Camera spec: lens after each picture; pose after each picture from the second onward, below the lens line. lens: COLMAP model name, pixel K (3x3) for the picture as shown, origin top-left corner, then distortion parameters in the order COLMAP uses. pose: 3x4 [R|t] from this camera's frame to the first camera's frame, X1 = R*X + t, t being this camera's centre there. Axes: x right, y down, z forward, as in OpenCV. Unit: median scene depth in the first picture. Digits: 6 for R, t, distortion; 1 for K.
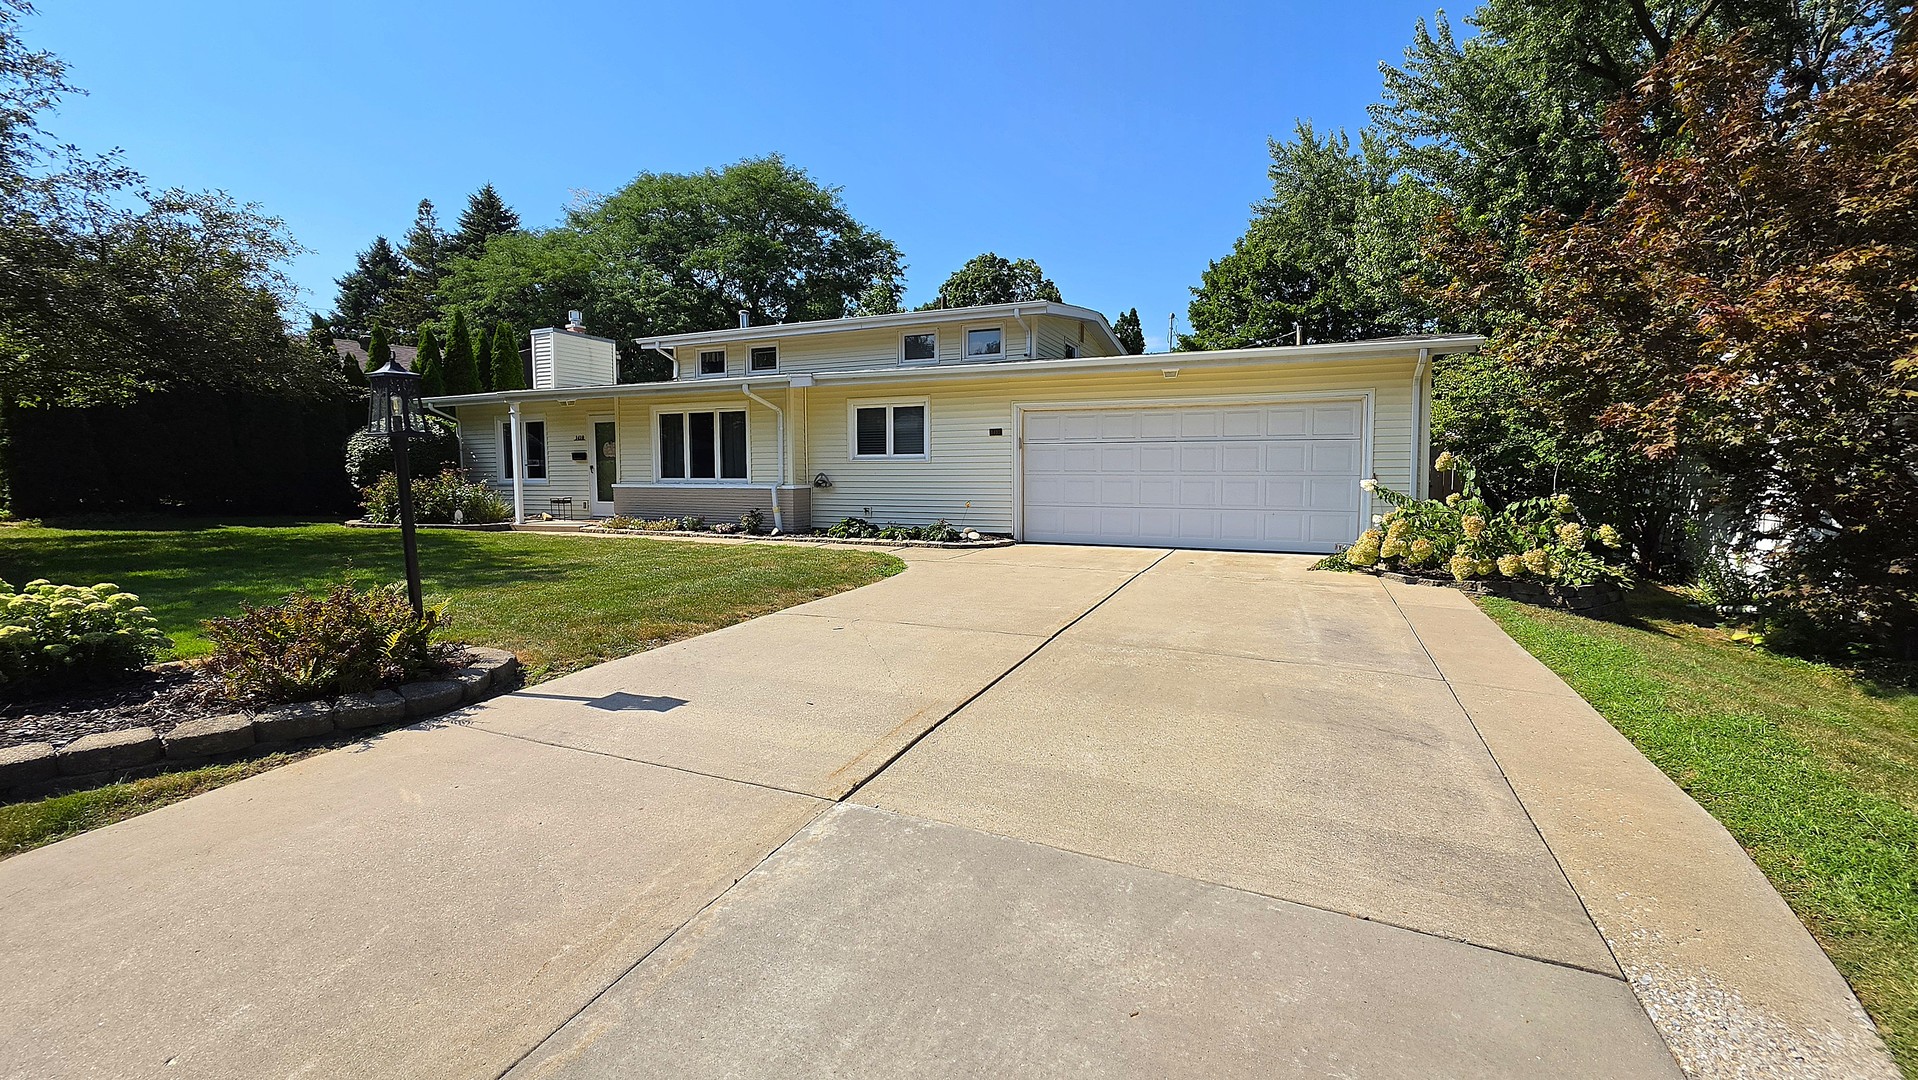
lens RADIAL K [[776.8, 0, 962.6], [0, 776.8, 525.6], [0, 0, 1]] dist [-0.001877, -0.000155]
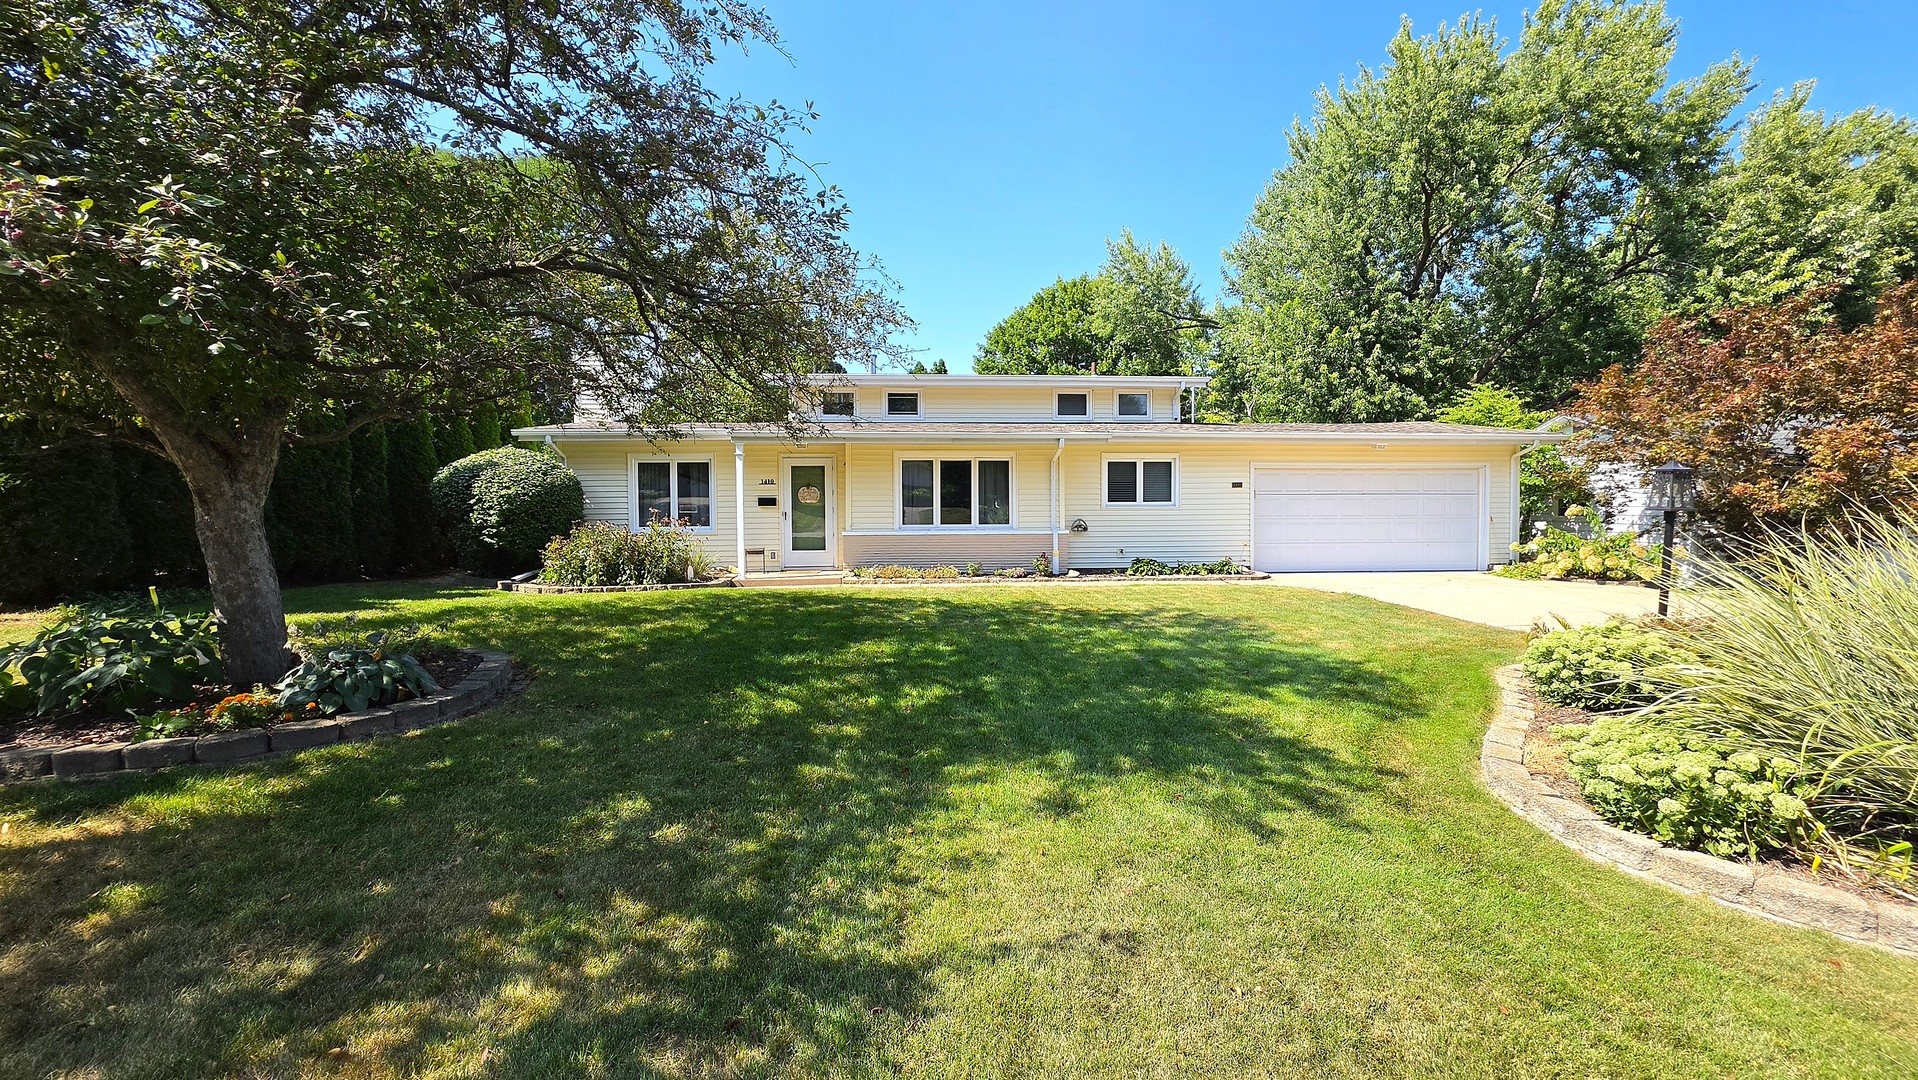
lens RADIAL K [[776.8, 0, 962.6], [0, 776.8, 525.6], [0, 0, 1]] dist [-0.001877, -0.000155]
pose [[0.871158, -0.016873, 0.490713, -0.832086], [0.036504, 0.998869, -0.030461, -0.029115], [-0.489645, 0.044449, 0.870788, 0.116646]]
